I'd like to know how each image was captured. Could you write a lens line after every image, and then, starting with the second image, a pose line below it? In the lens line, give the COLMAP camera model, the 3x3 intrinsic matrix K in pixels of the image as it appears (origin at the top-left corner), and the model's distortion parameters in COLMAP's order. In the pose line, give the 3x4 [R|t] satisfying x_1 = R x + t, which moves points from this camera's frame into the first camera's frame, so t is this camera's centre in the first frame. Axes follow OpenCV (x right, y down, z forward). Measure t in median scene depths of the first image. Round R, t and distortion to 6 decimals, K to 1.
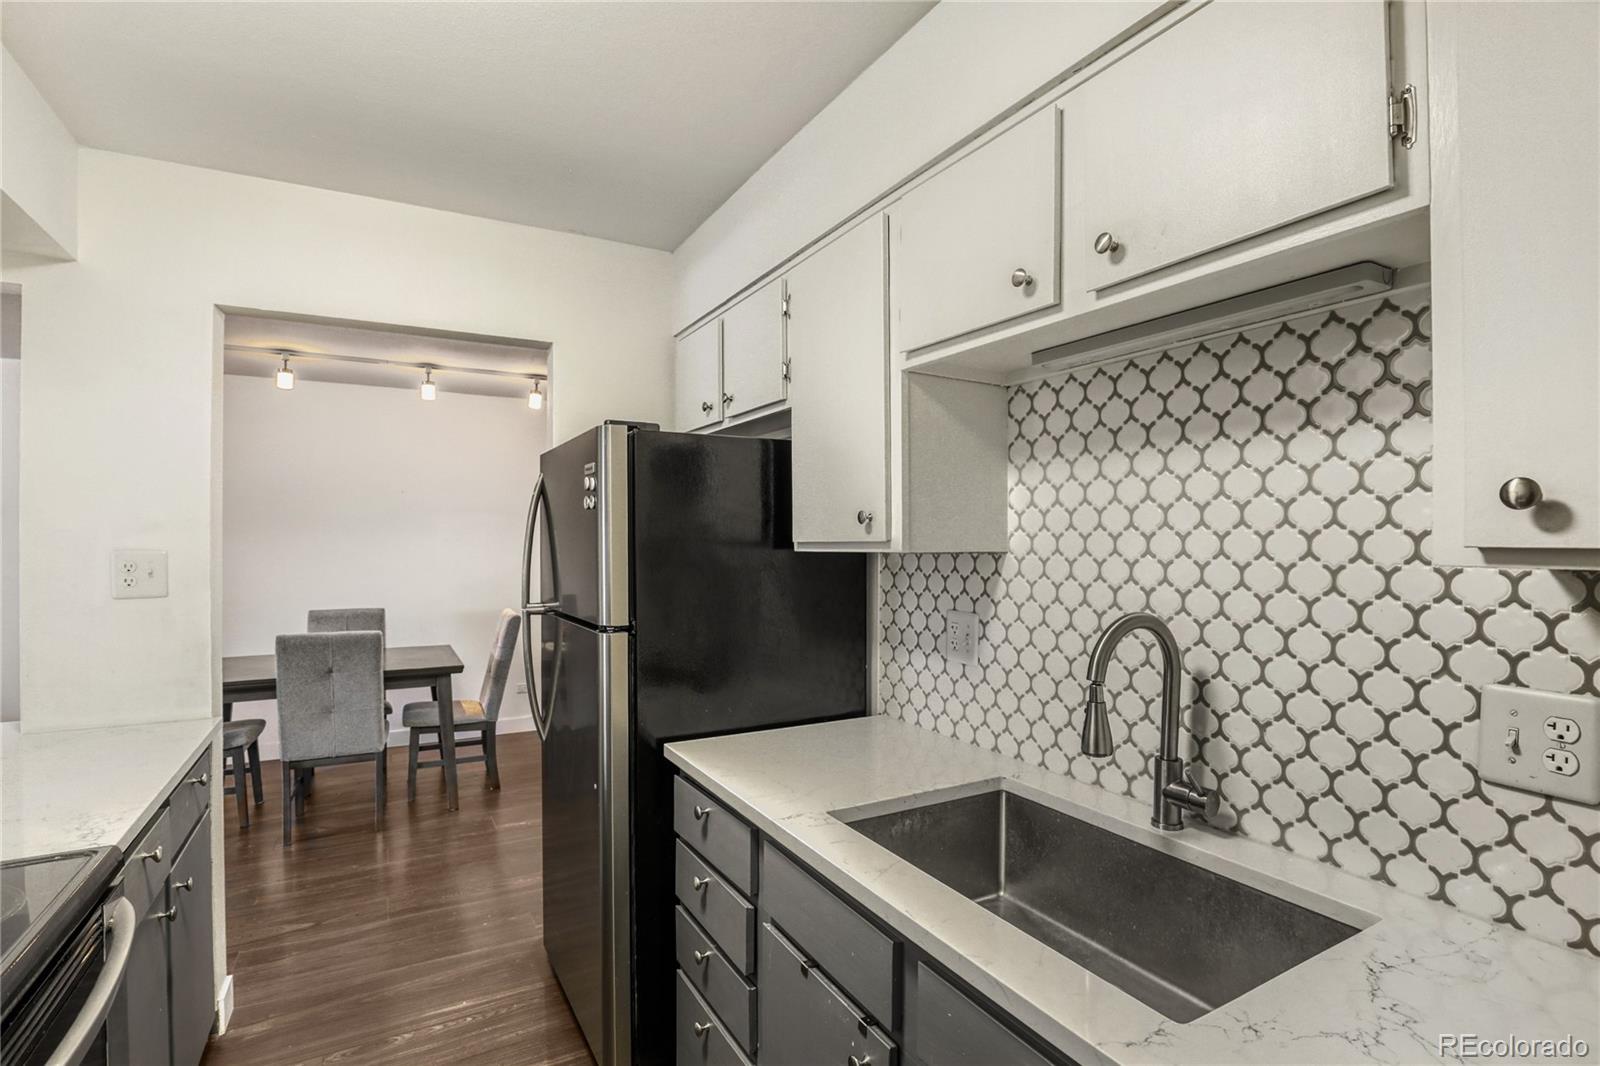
lens RADIAL K [[746.1, 0, 797.0], [0, 746.1, 537.1], [0, 0, 1]] dist [-0.028635, 0.004254]
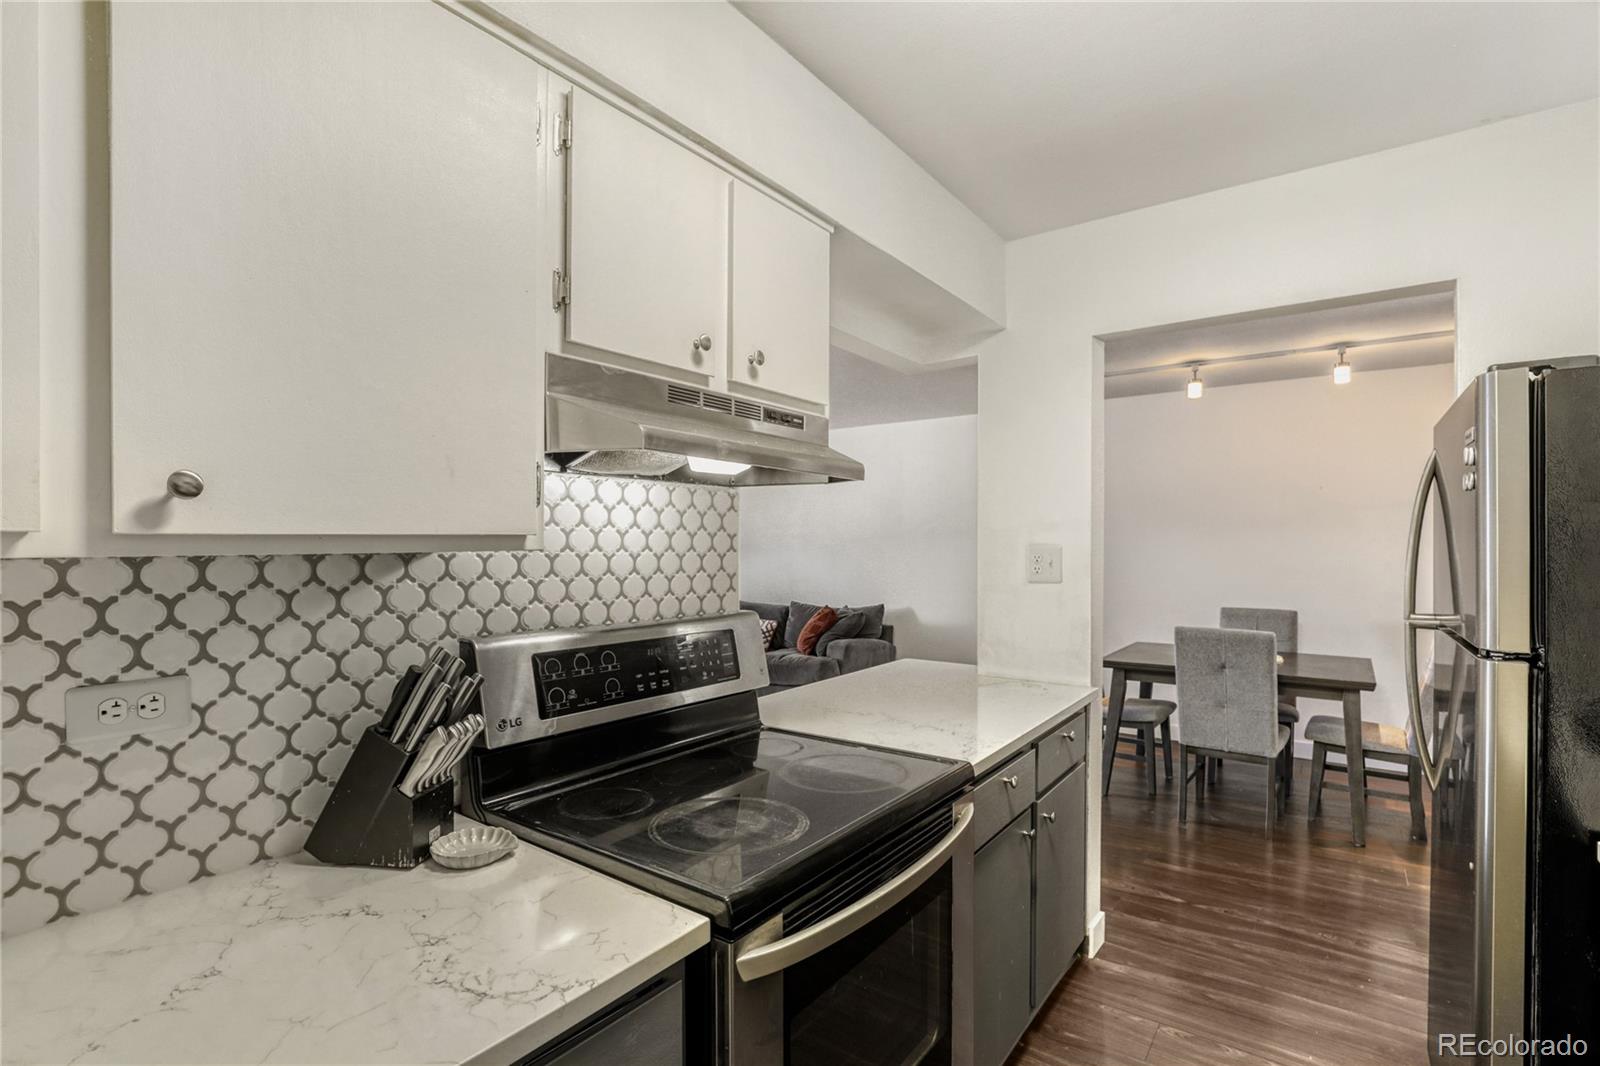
lens RADIAL K [[746.1, 0, 816.8], [0, 746.1, 539.4], [0, 0, 1]] dist [-0.028635, 0.004254]
pose [[0.414287, -0.004490, -0.910135, 0.115990], [0.004395, 0.999986, -0.002933, 0.011063], [0.910136, -0.002785, 0.414301, 0.109840]]
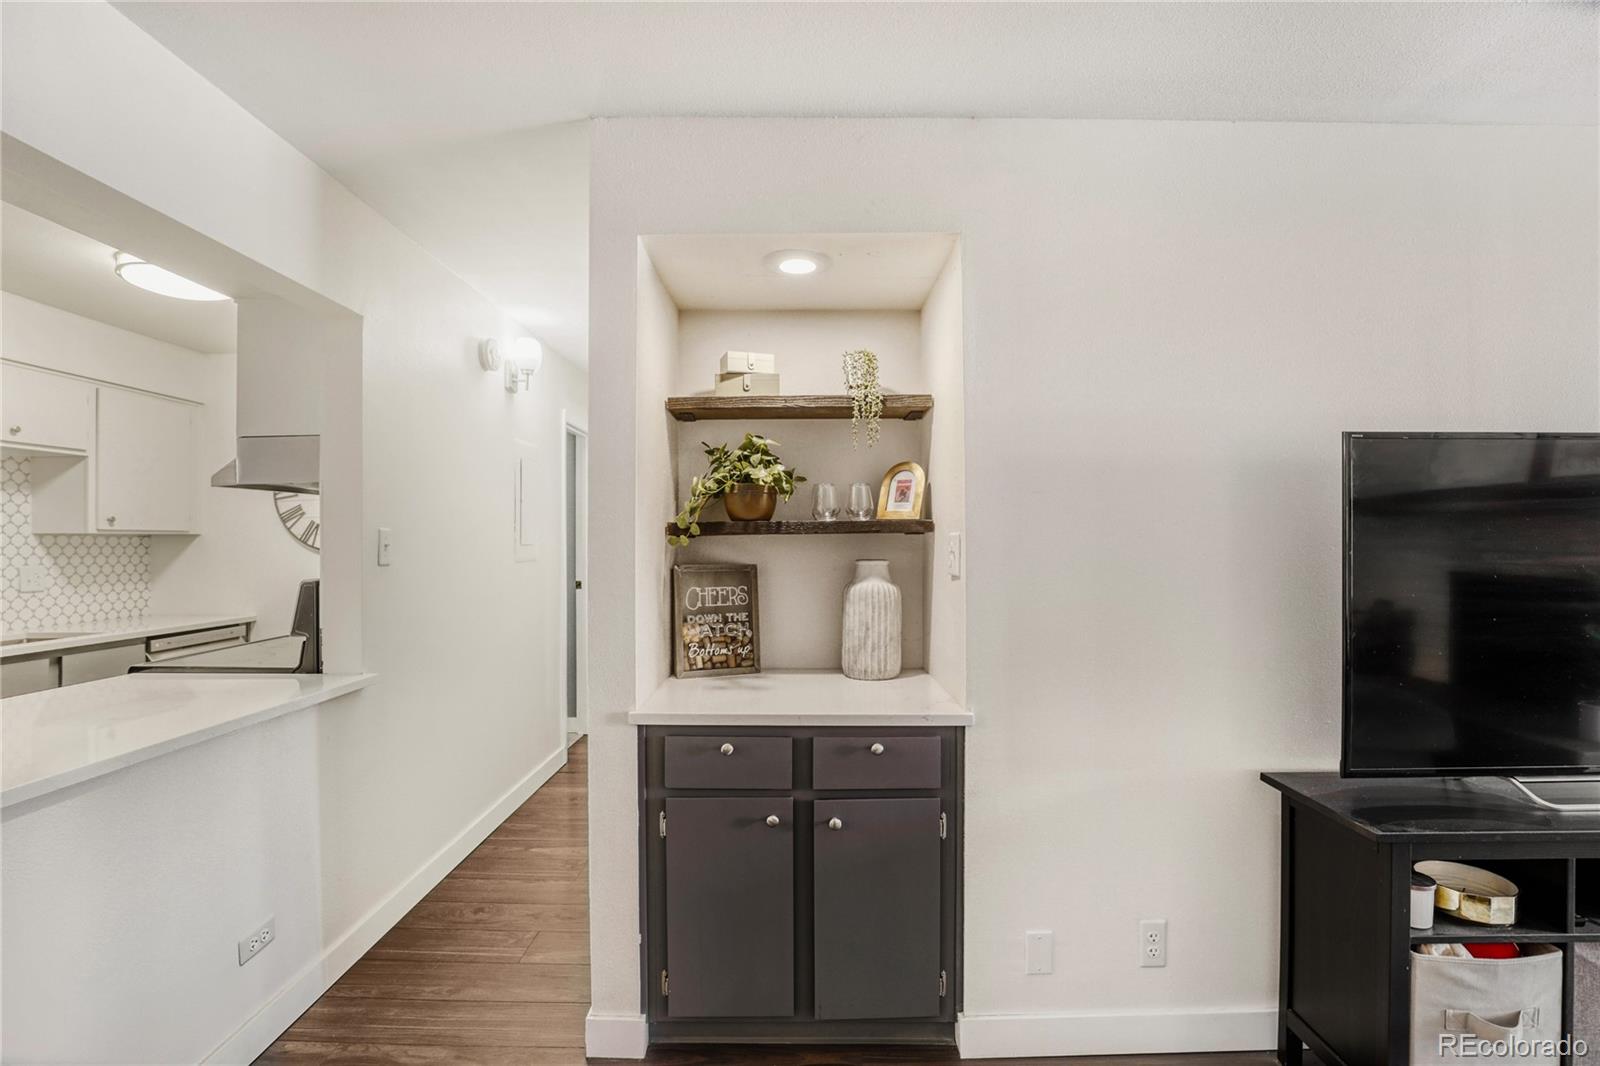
lens RADIAL K [[746.1, 0, 807.7], [0, 746.1, 537.6], [0, 0, 1]] dist [-0.028635, 0.004254]
pose [[-0.870234, 0.003723, 0.492625, -2.192853], [0.000174, 0.999974, -0.007249, 0.040935], [-0.492639, -0.006223, -0.870211, 1.123483]]
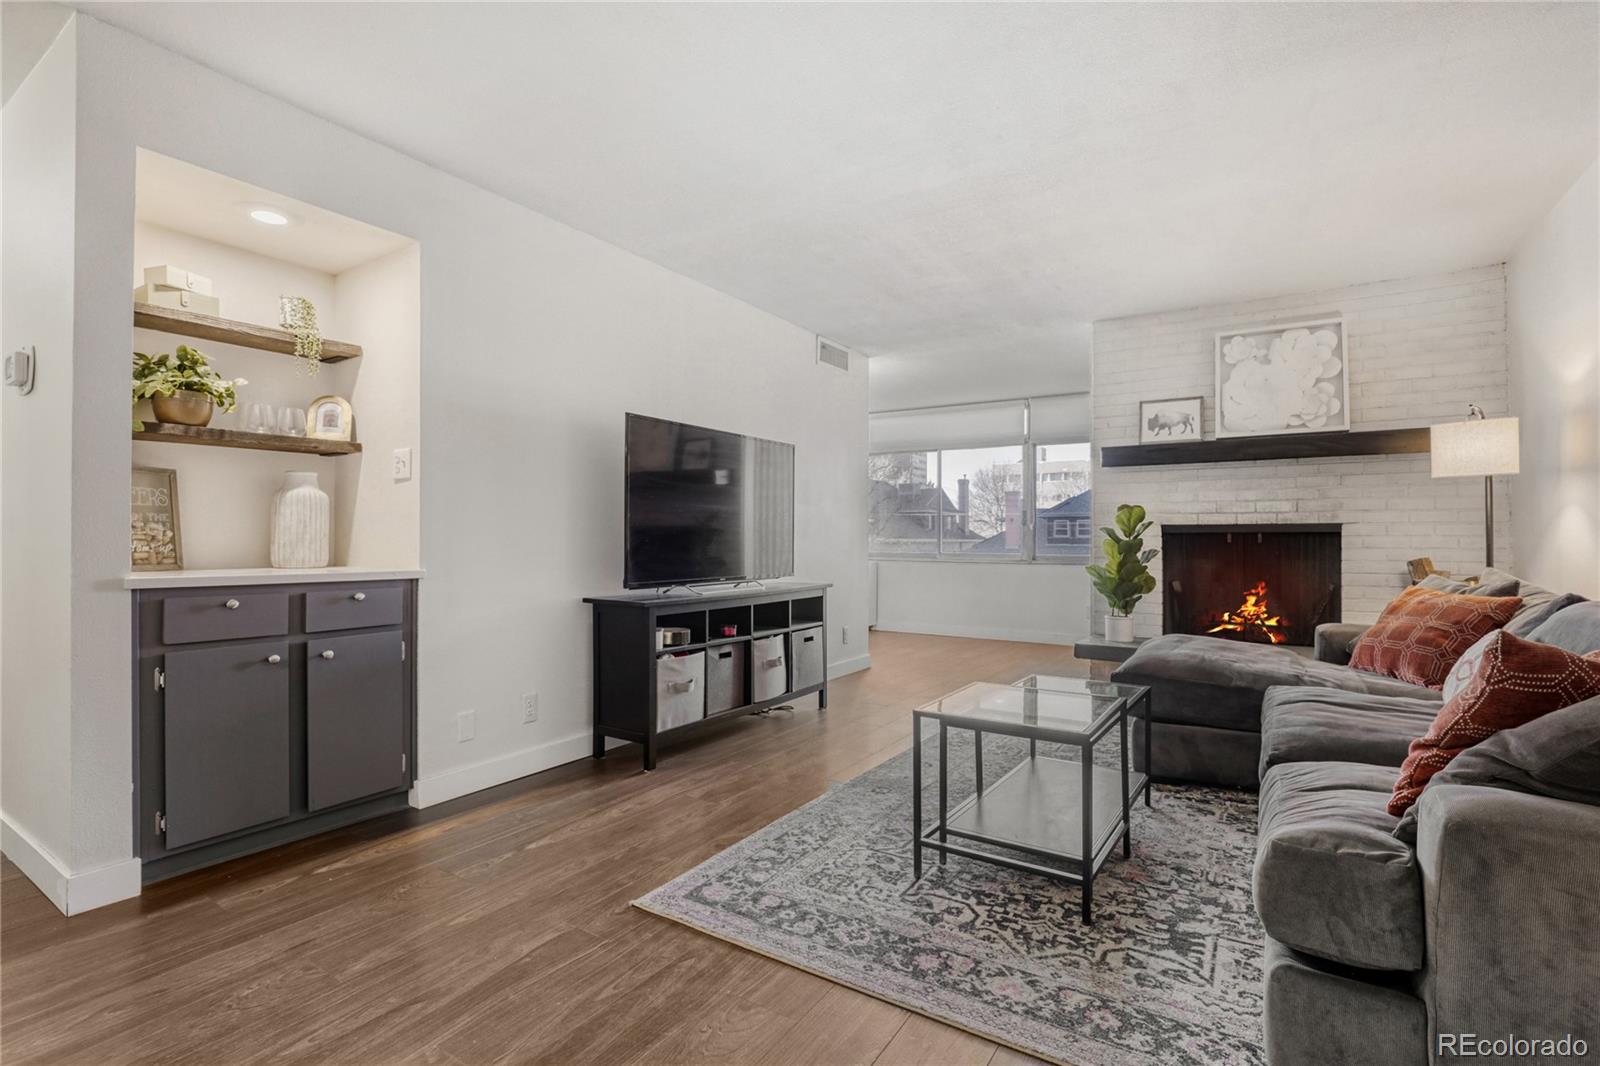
lens RADIAL K [[746.1, 0, 791.2], [0, 746.1, 539.7], [0, 0, 1]] dist [-0.028635, 0.004254]
pose [[-0.891299, -0.002589, -0.453408, -1.879197], [0.000612, 0.999976, -0.006914, 0.217324], [0.453415, -0.006440, -0.891276, 1.761844]]
